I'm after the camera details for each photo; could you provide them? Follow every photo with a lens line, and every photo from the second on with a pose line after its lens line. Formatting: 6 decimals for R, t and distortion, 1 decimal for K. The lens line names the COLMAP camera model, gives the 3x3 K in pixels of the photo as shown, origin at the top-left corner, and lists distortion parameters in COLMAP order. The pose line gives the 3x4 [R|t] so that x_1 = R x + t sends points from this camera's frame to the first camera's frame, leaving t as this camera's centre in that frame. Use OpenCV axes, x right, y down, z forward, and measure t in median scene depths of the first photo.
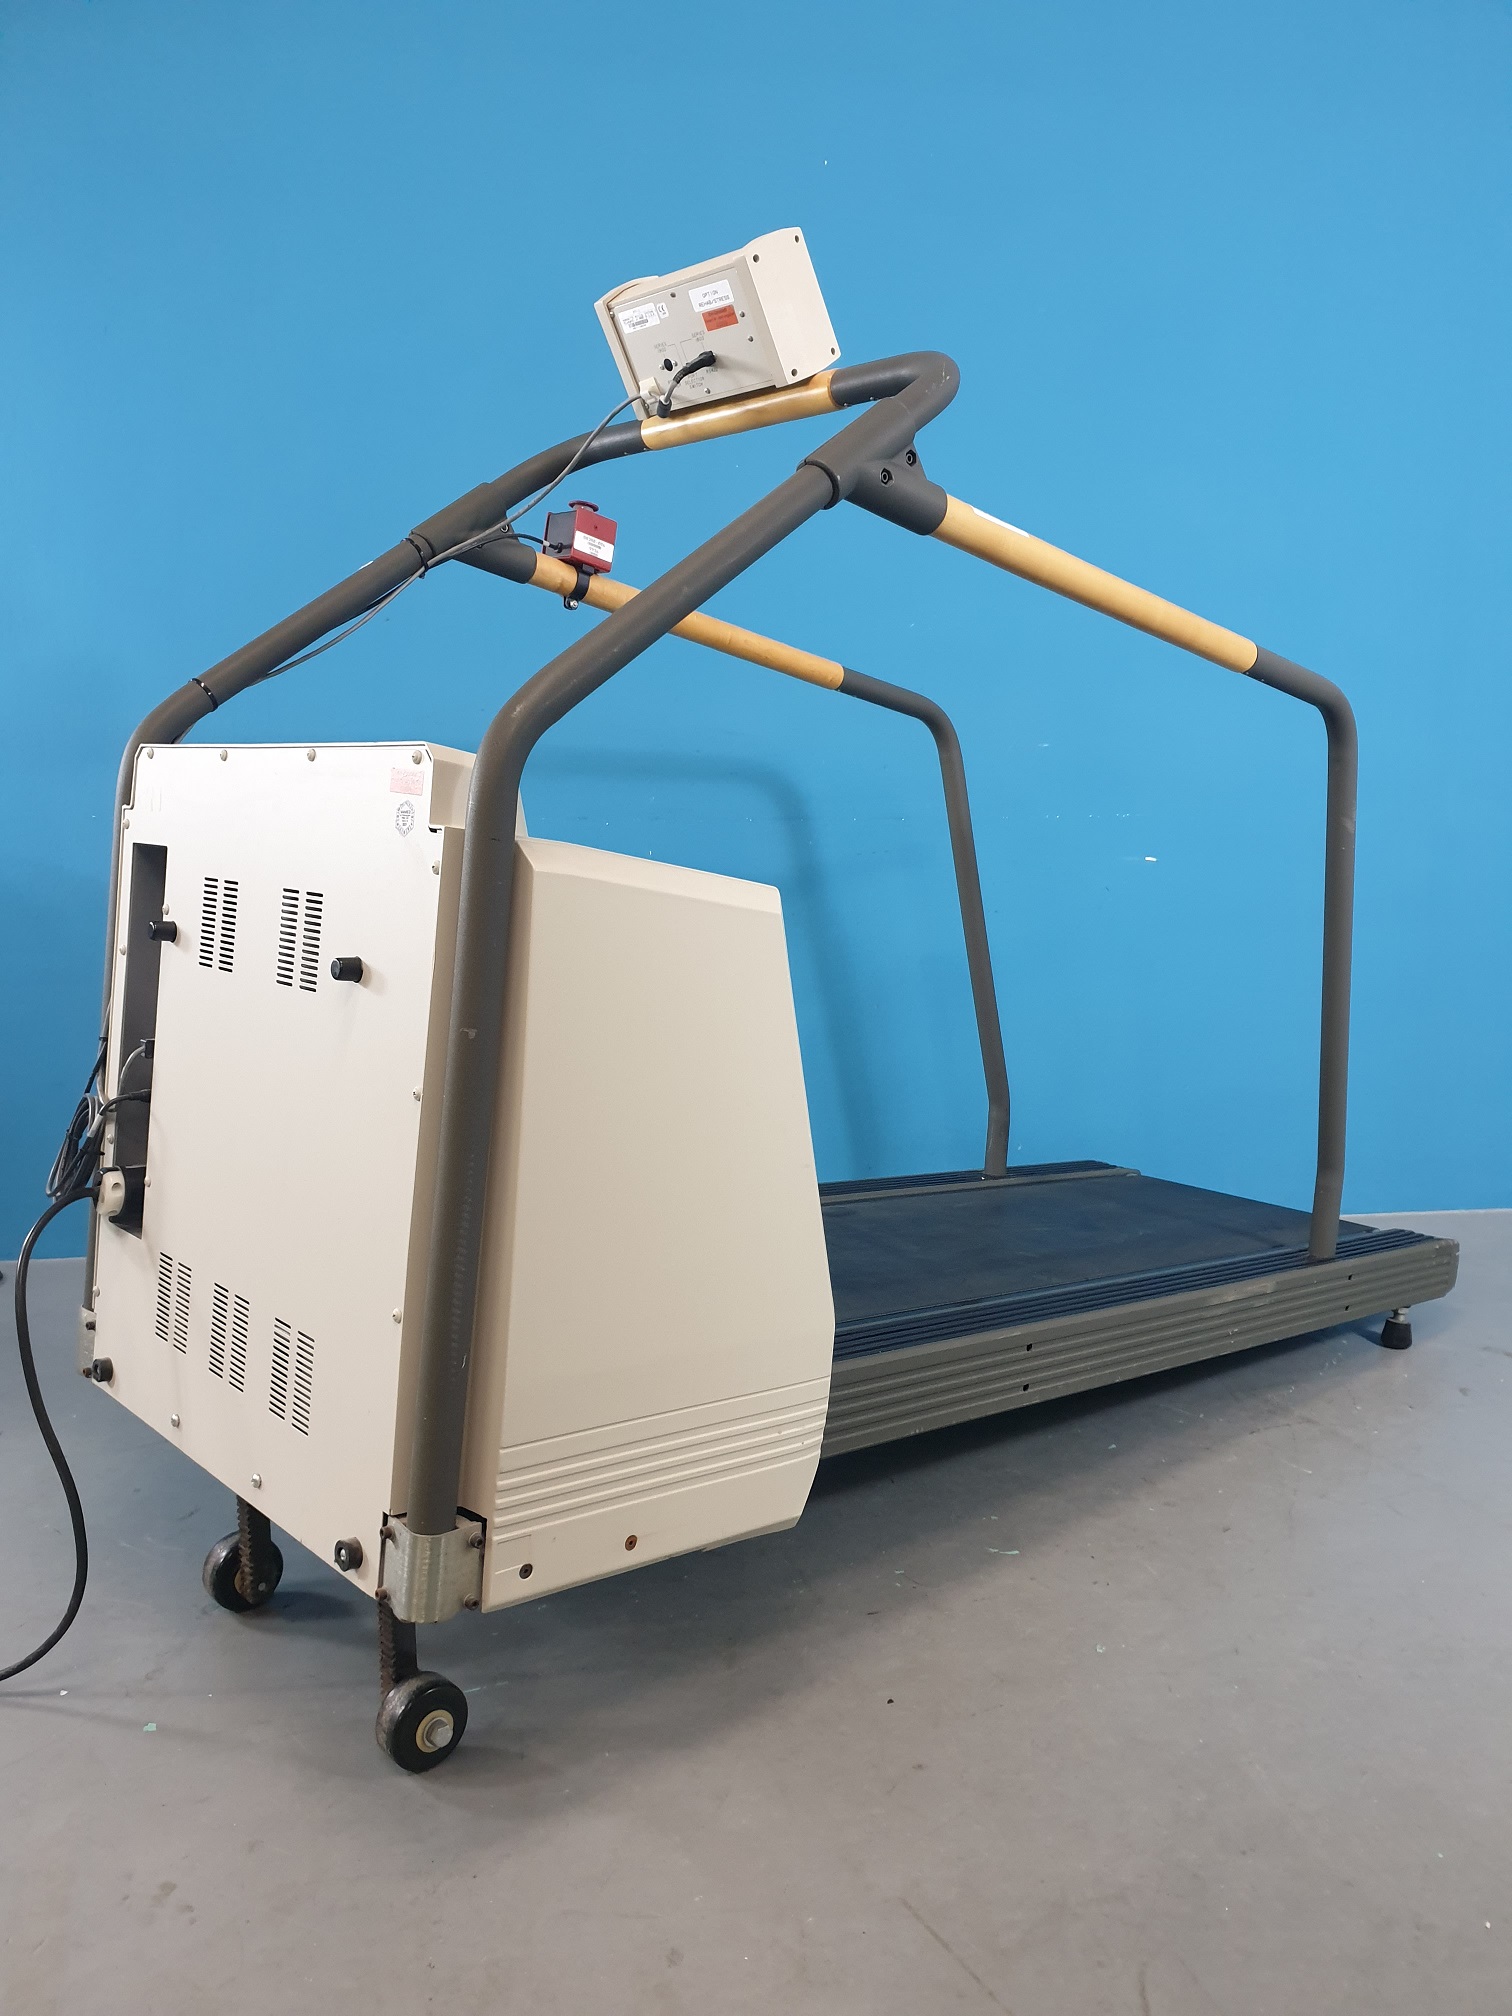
lens RADIAL K [[1559.6, 0, 756.0], [0, 1559.6, 1008.0], [0, 0, 1]] dist [0.014602, 0.007592]
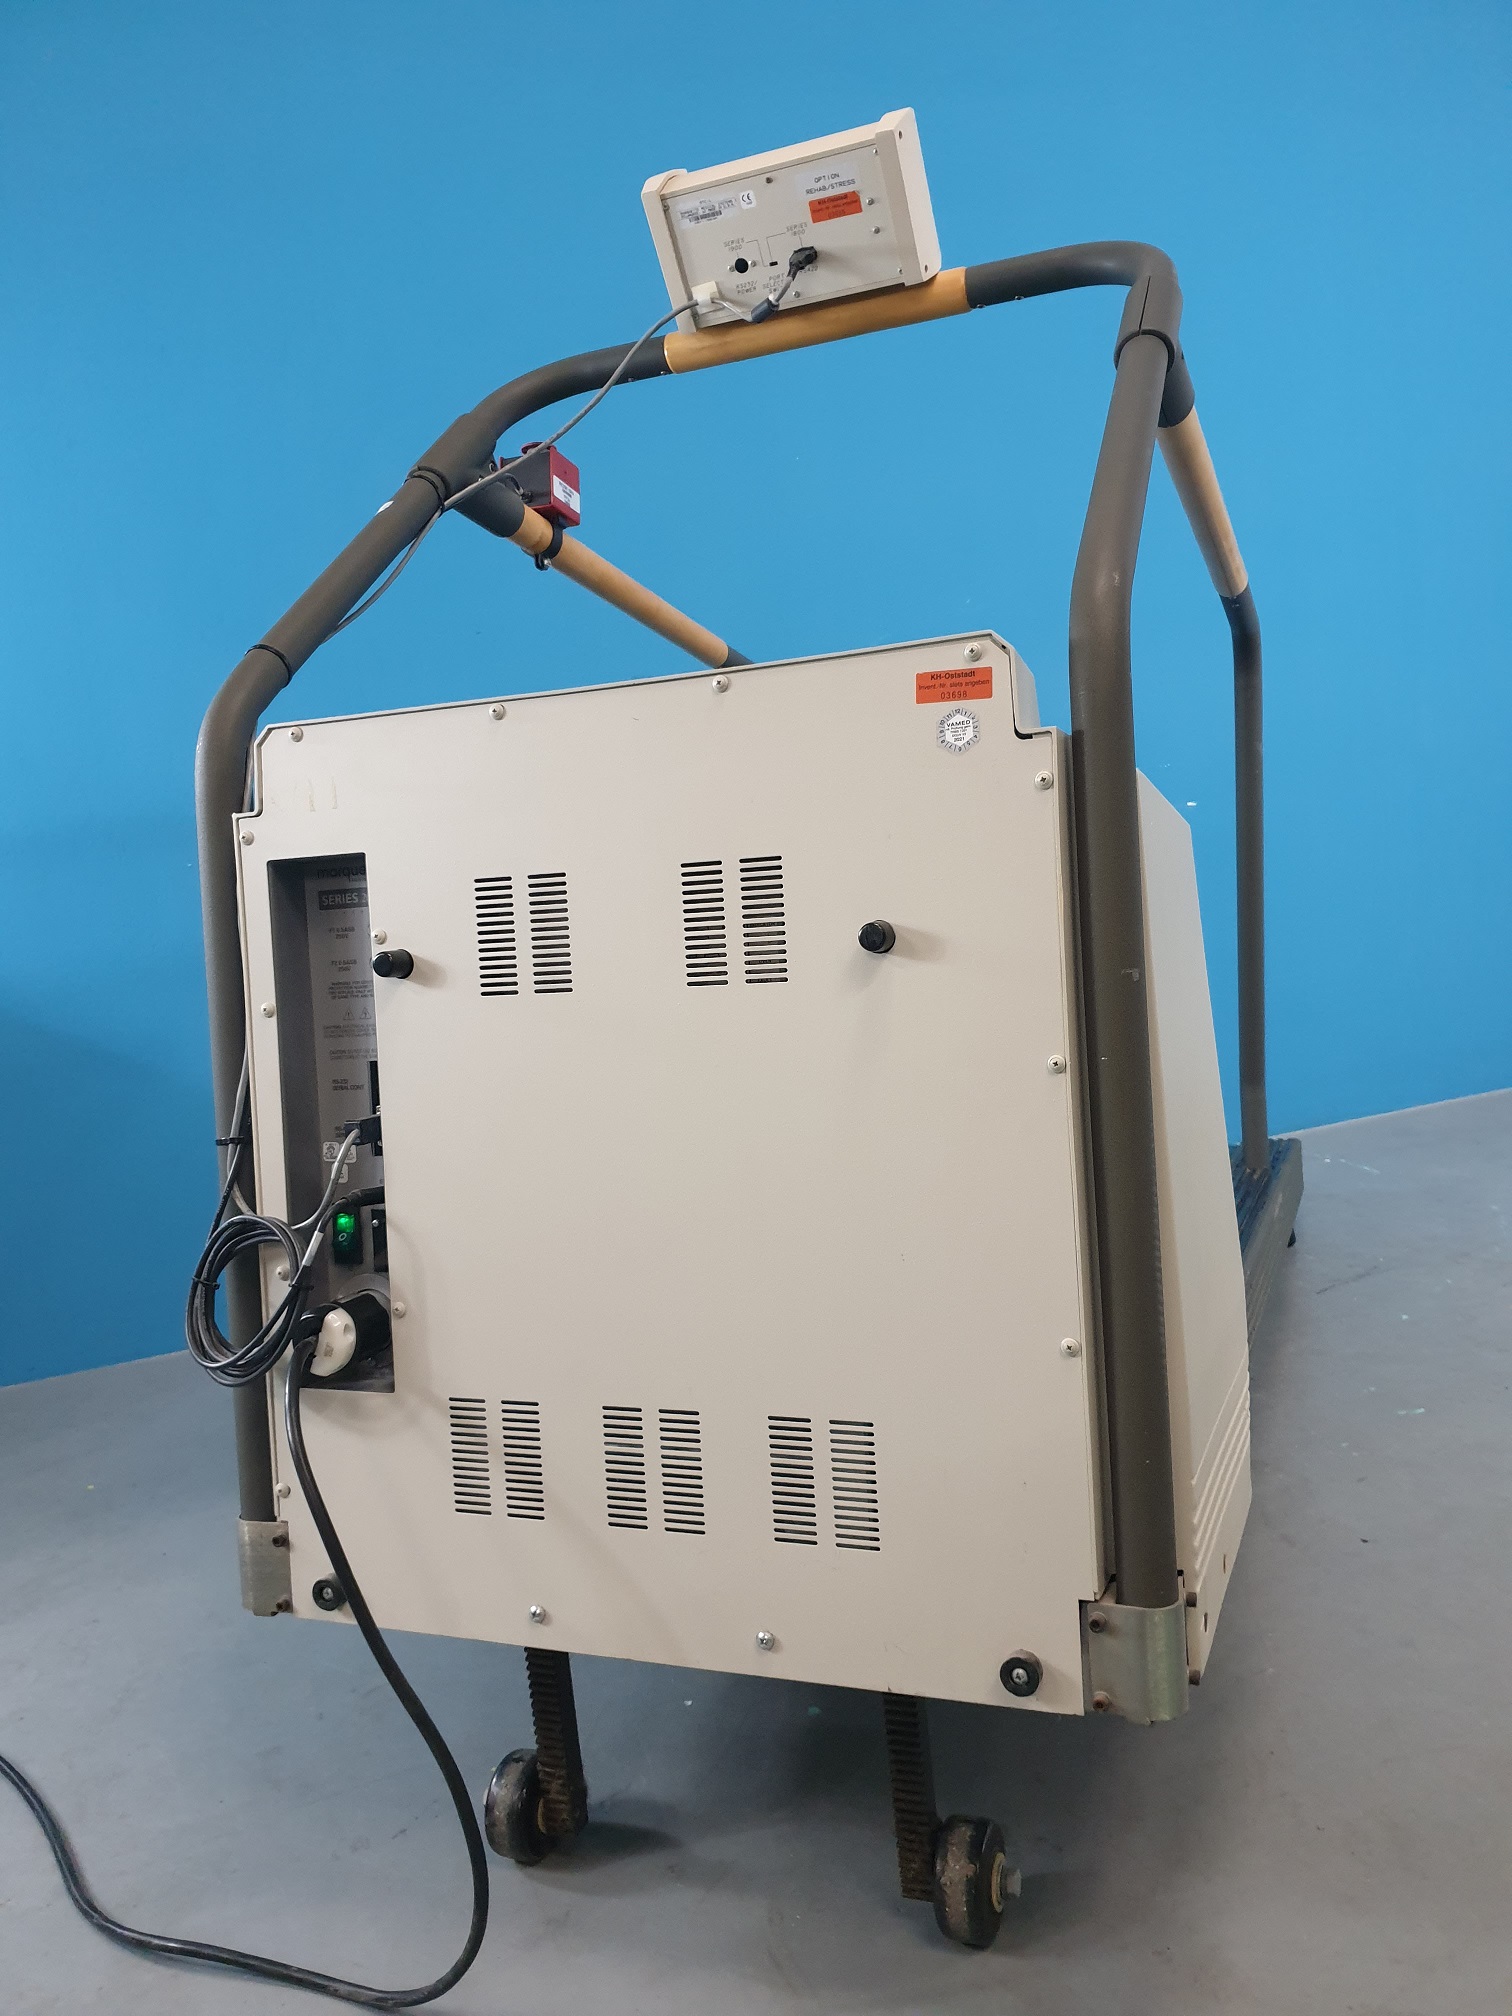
lens RADIAL K [[1537.7, 0, 756.0], [0, 1537.7, 1008.0], [0, 0, 1]] dist [0.008972, -0.001922]
pose [[0.893055, -0.152964, 0.423150, -0.494889], [0.169051, 0.985607, -0.000496, 0.000023], [-0.416984, 0.071977, 0.906060, 0.254917]]
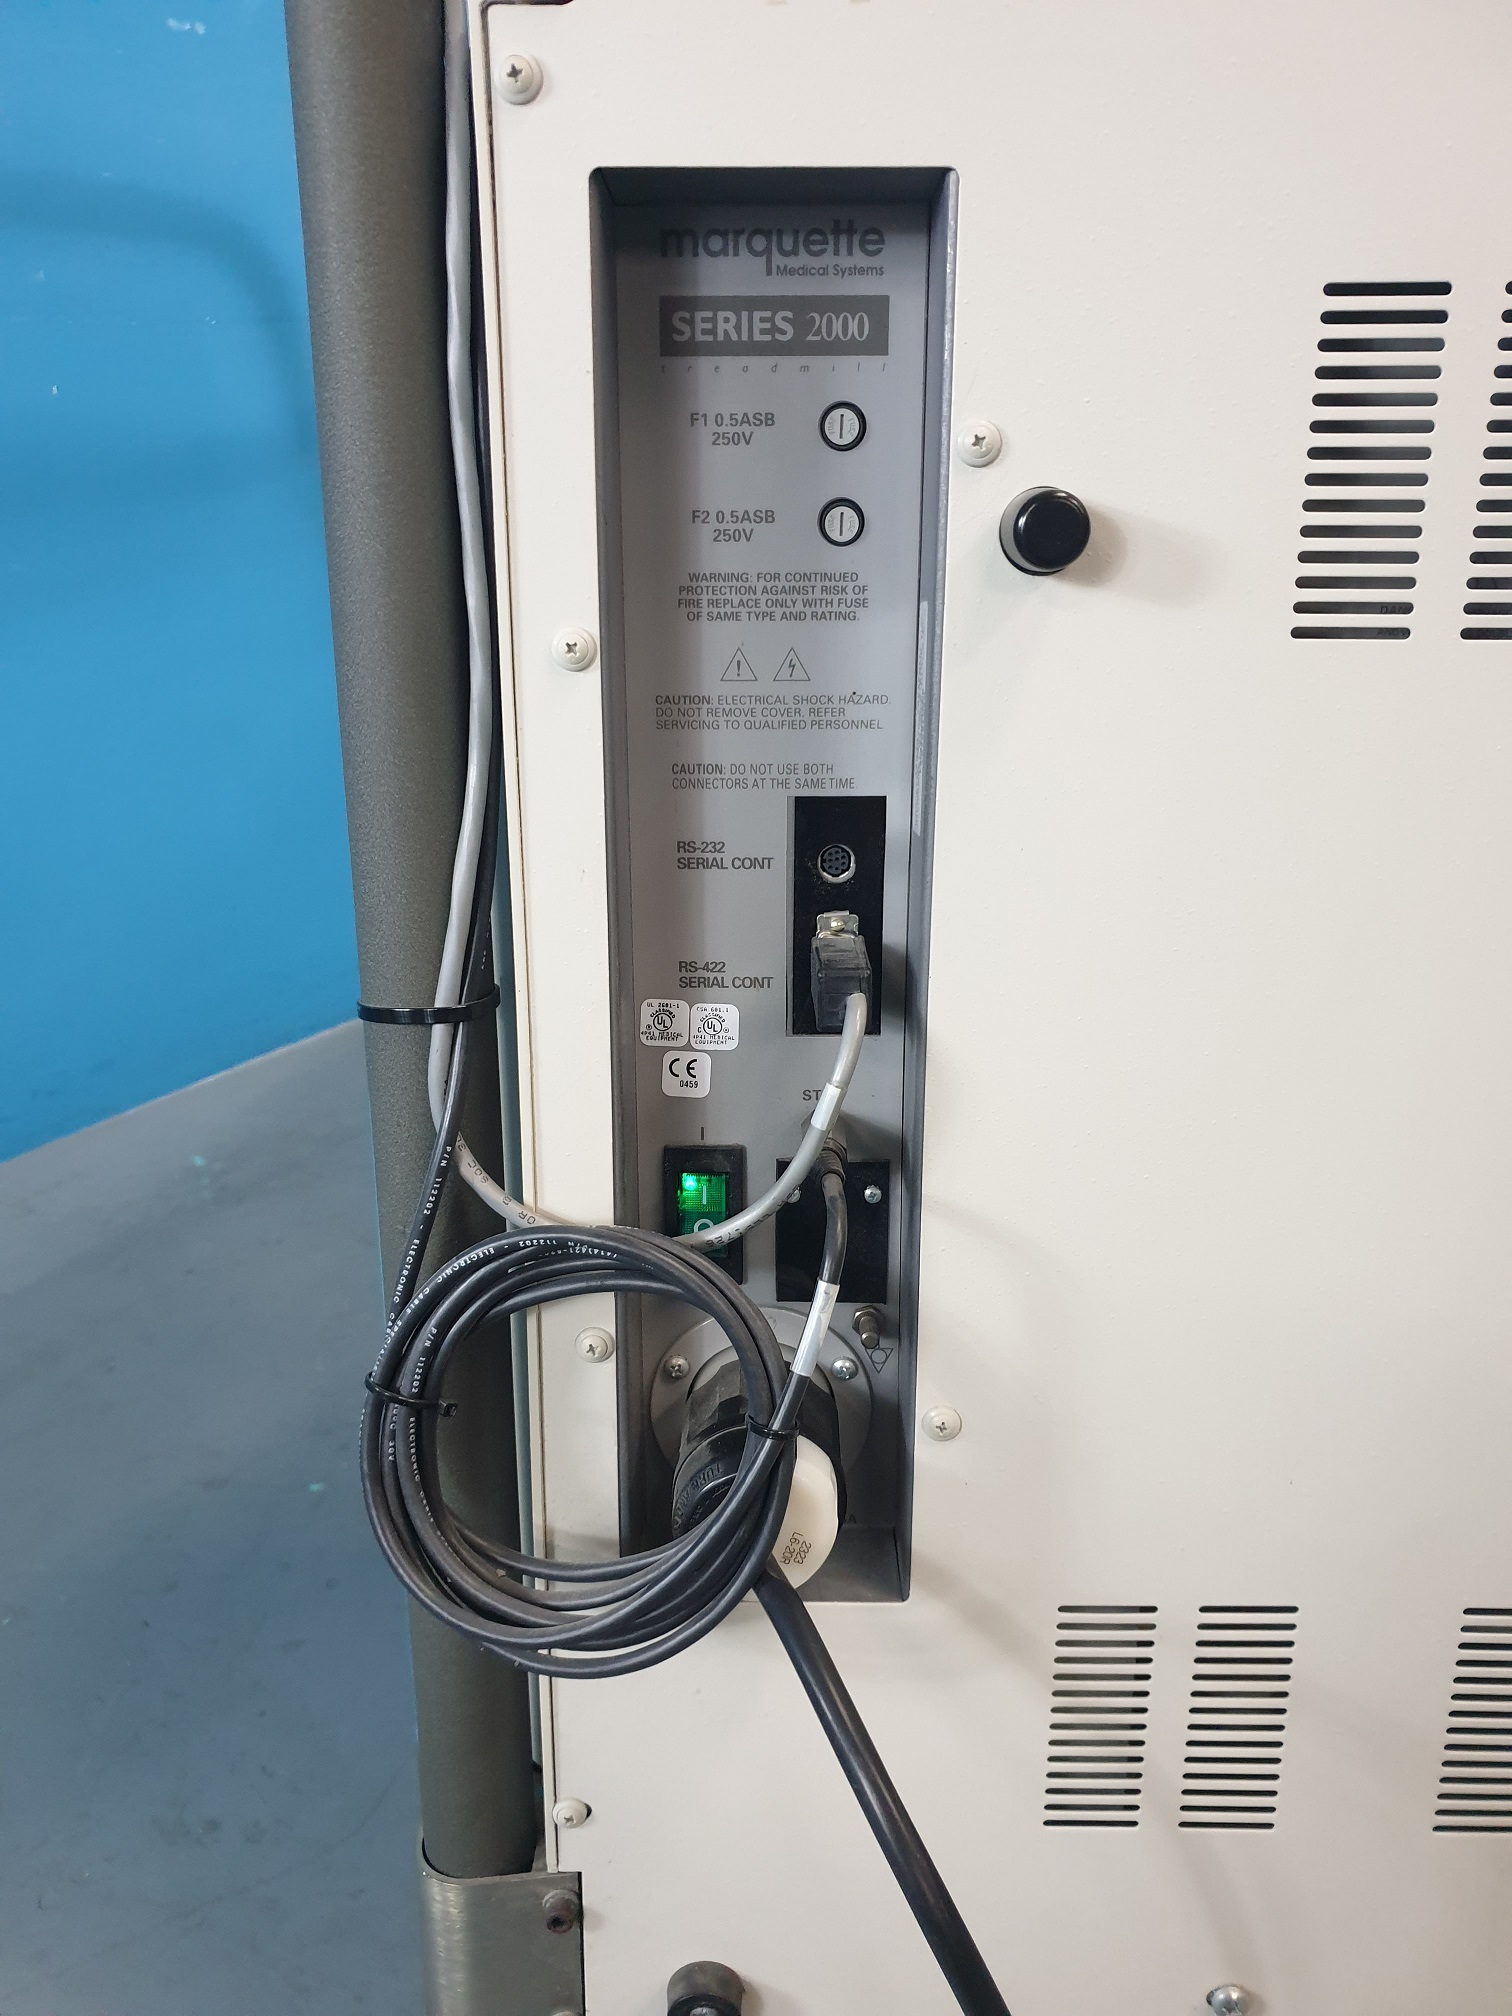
lens RADIAL K [[1559.6, 0, 756.0], [0, 1559.6, 1008.0], [0, 0, 1]] dist [0.014602, 0.007592]
pose [[0.683967, -0.287154, 0.670621, -0.558018], [0.120175, 0.951063, 0.284670, -0.049795], [-0.719547, -0.114113, 0.685004, 0.791086]]
